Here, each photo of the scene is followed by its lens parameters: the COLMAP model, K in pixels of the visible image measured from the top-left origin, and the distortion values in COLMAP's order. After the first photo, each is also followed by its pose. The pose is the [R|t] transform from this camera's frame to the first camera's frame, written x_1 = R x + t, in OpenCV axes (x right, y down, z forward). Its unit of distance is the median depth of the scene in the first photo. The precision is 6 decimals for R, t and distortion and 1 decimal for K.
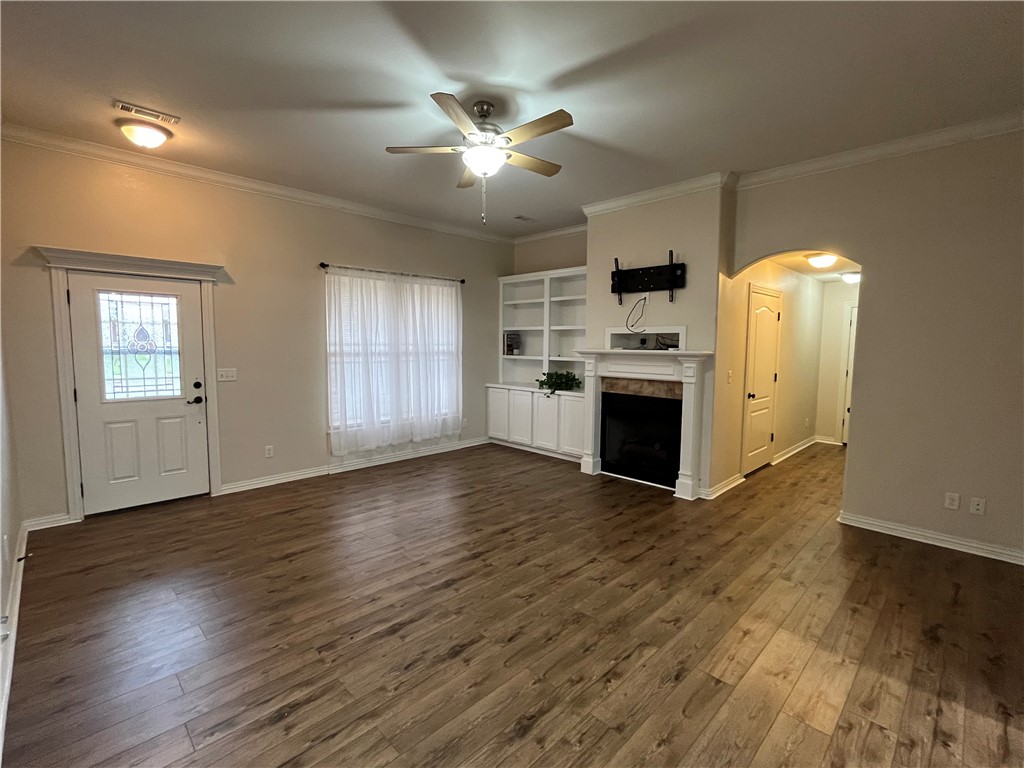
lens RADIAL K [[466.4, 0, 510.5], [0, 466.4, 383.4], [0, 0, 1]] dist [-0.004223, -0.000002]
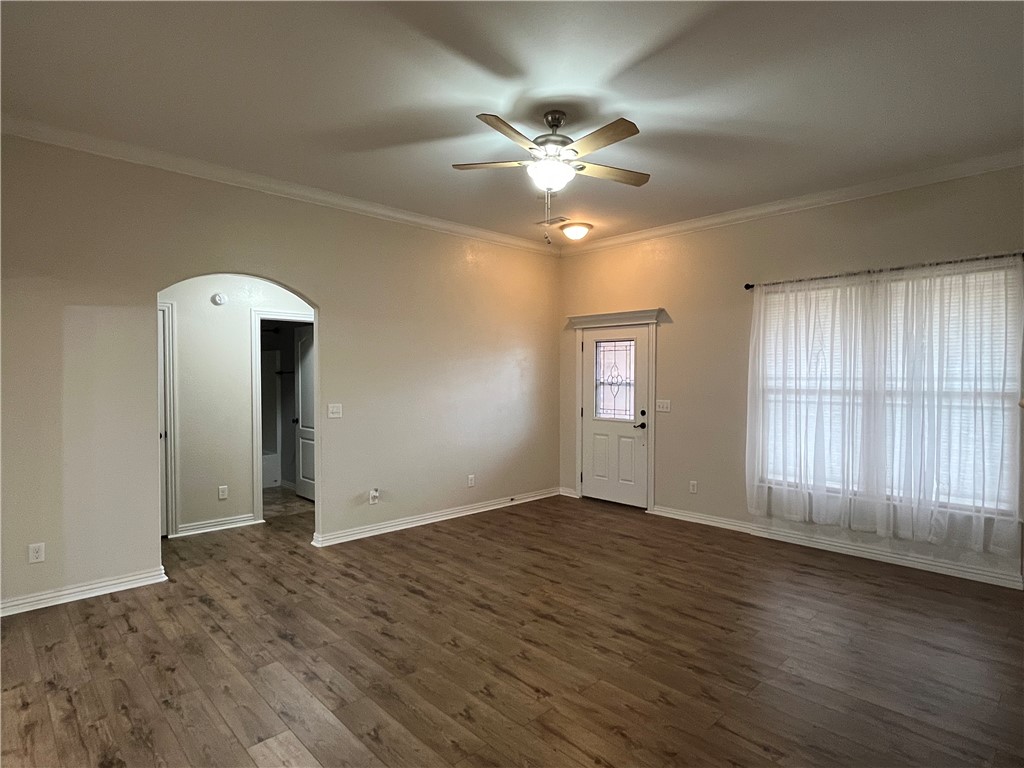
lens RADIAL K [[548.8, 0, 510.6], [0, 548.8, 384.8], [0, 0, 1]] dist [-0.000760, 0.000095]
pose [[-0.005145, 0.009643, -0.999940, 0.777684], [-0.088397, 0.996035, 0.010060, -0.056155], [0.996072, 0.088443, -0.004272, 0.734545]]
